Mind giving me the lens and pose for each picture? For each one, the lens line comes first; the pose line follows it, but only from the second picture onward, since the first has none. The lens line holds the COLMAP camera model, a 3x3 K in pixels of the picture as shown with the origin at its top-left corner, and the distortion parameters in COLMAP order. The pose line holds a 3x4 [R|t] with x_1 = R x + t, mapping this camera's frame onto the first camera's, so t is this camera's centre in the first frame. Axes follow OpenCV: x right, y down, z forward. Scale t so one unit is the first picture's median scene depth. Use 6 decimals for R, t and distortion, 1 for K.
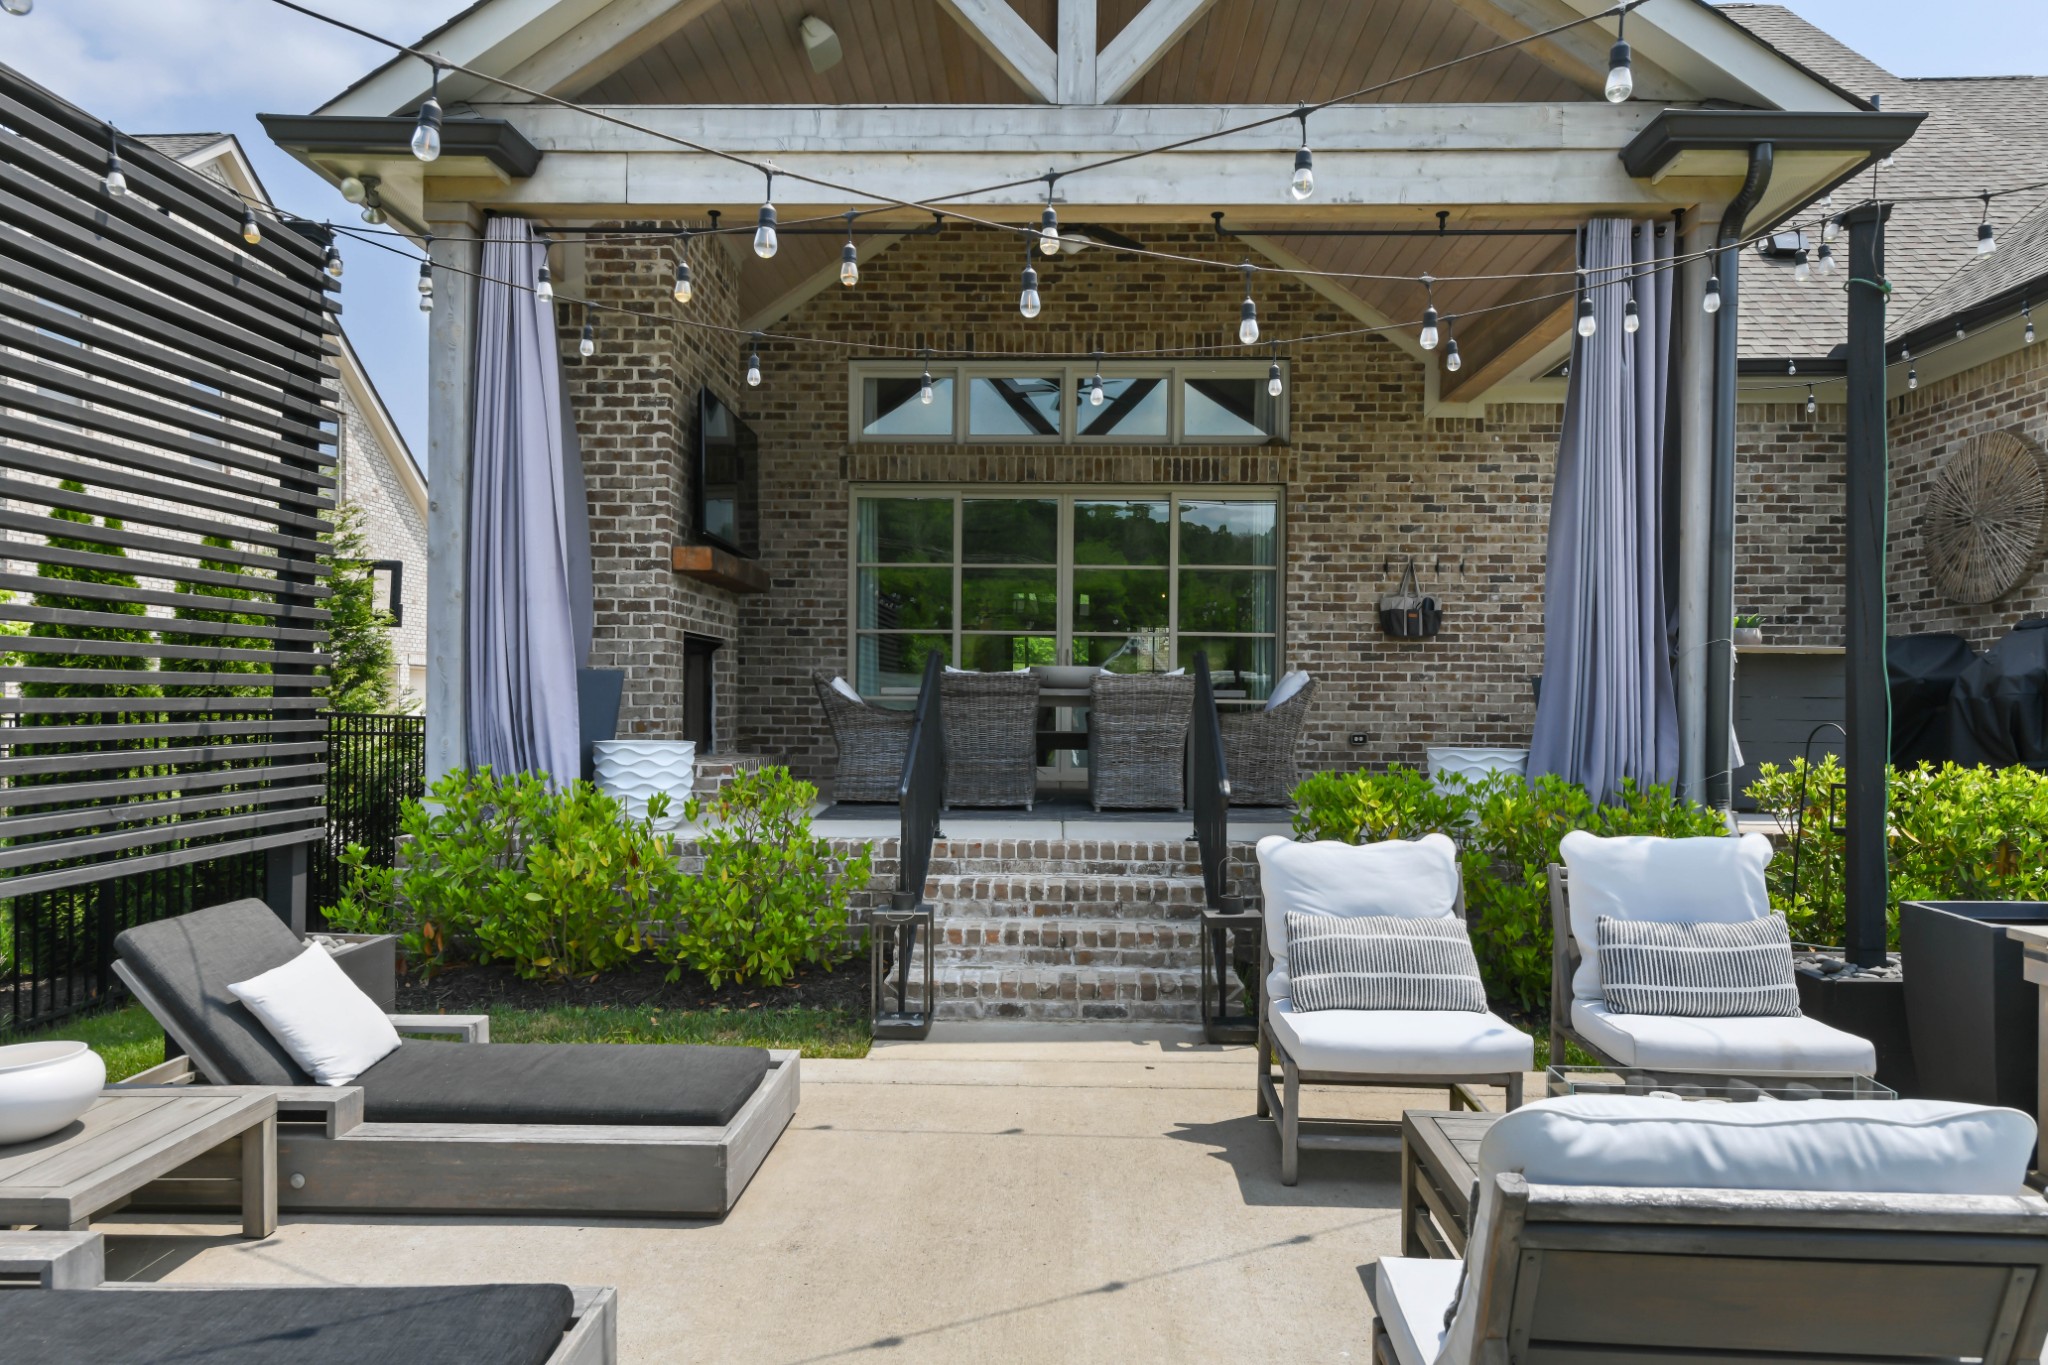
lens RADIAL K [[1117.9, 0, 1015.1], [0, 1117.9, 698.4], [0, 0, 1]] dist [0.001320, -0.000586]
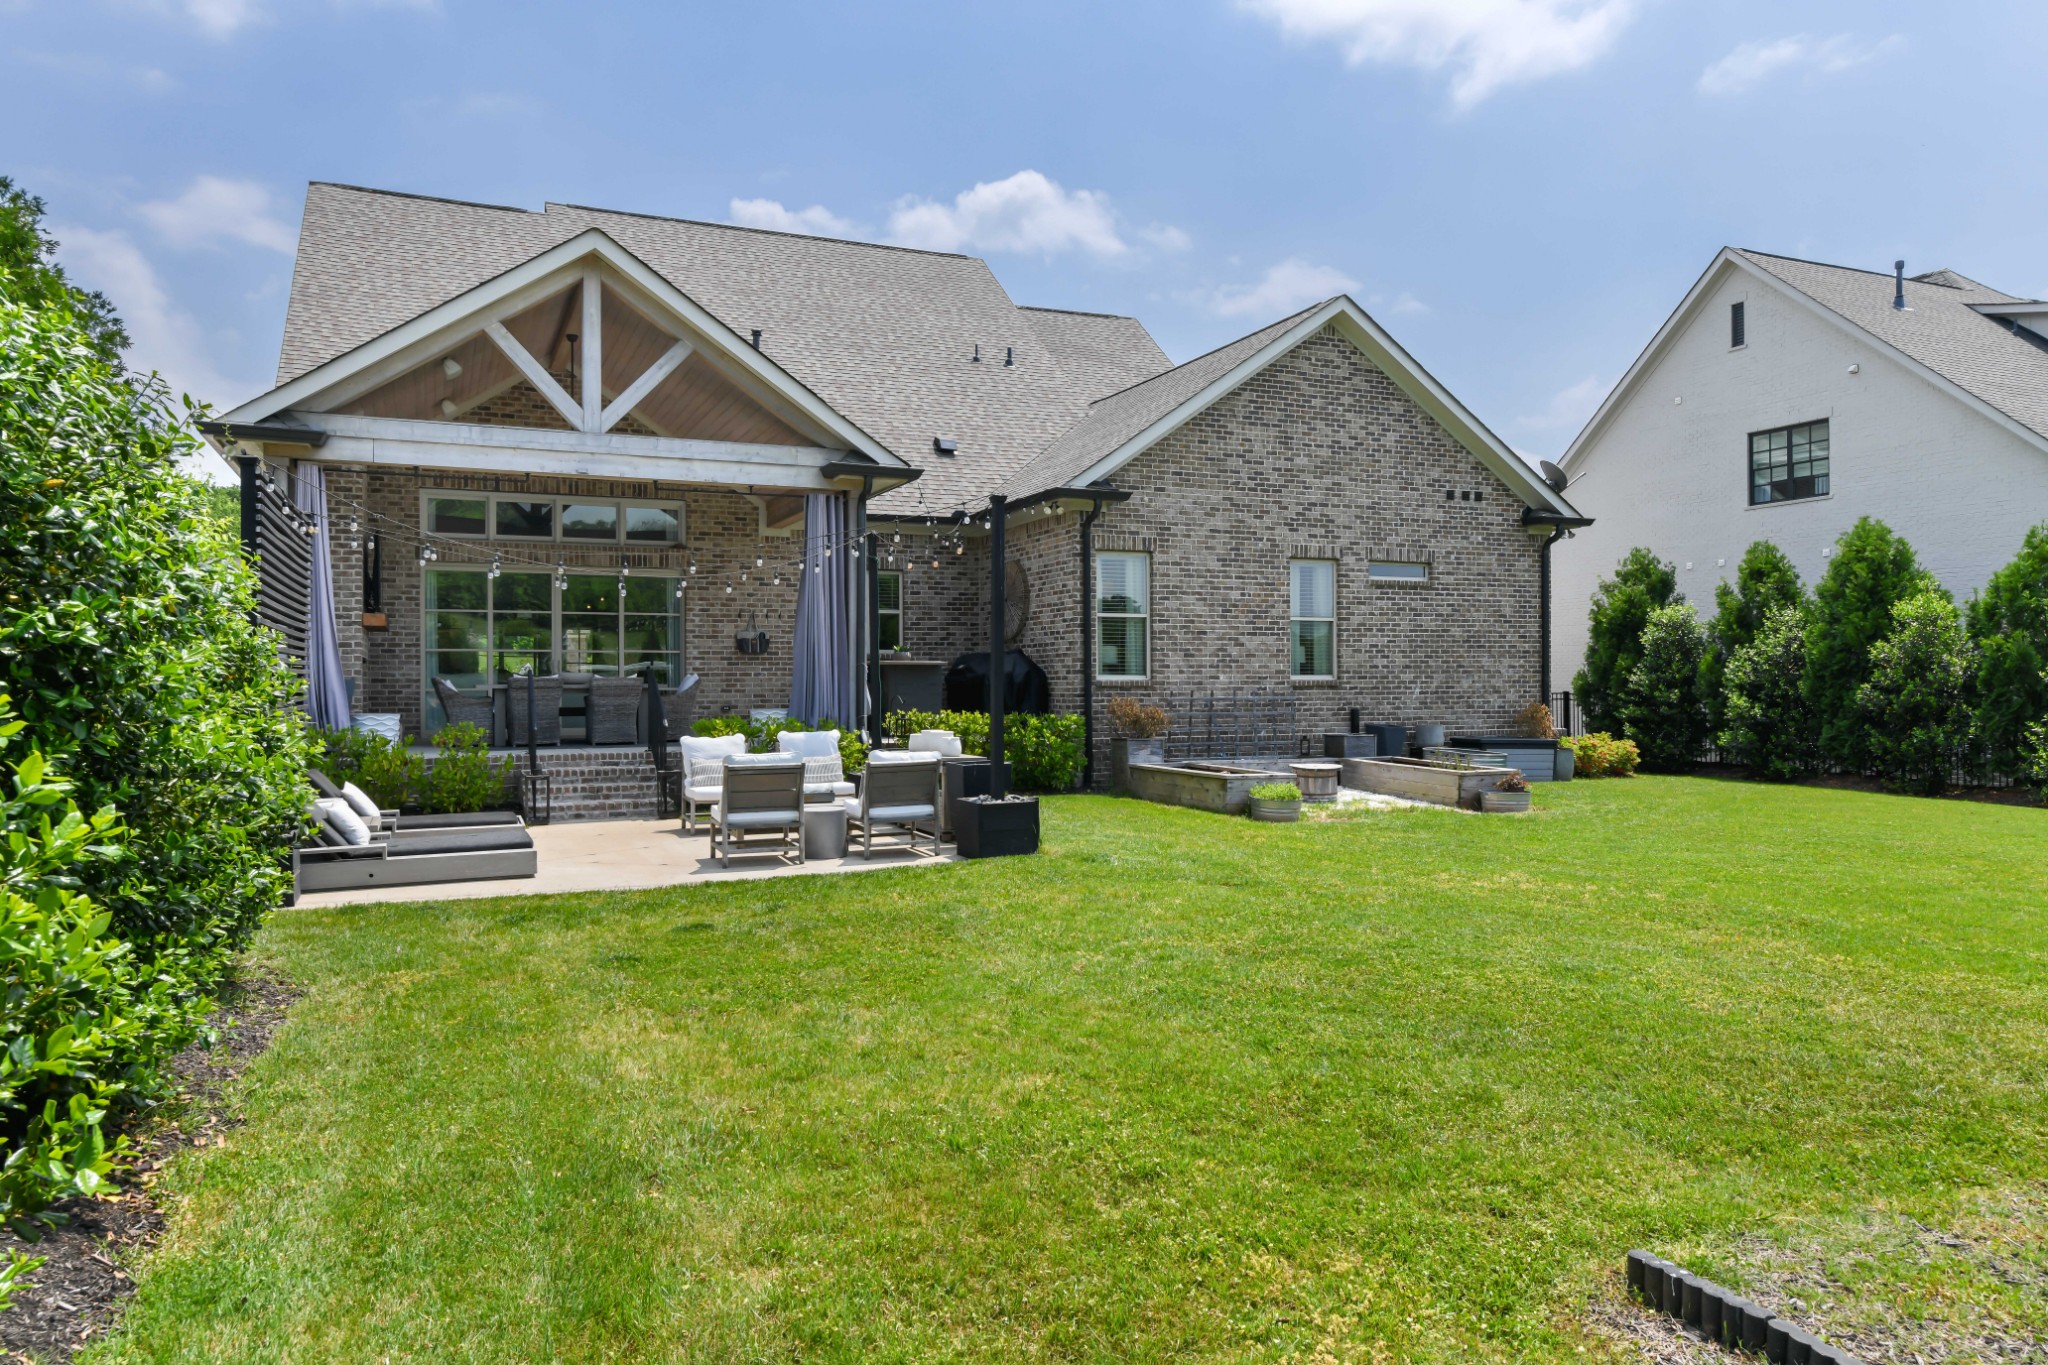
lens RADIAL K [[1117.9, 0, 1015.1], [0, 1117.9, 698.4], [0, 0, 1]] dist [0.001320, -0.000586]
pose [[0.863360, -0.017812, 0.504275, -0.355564], [0.008400, 0.999746, 0.020932, -0.024122], [-0.504519, -0.013836, 0.863290, -1.399070]]
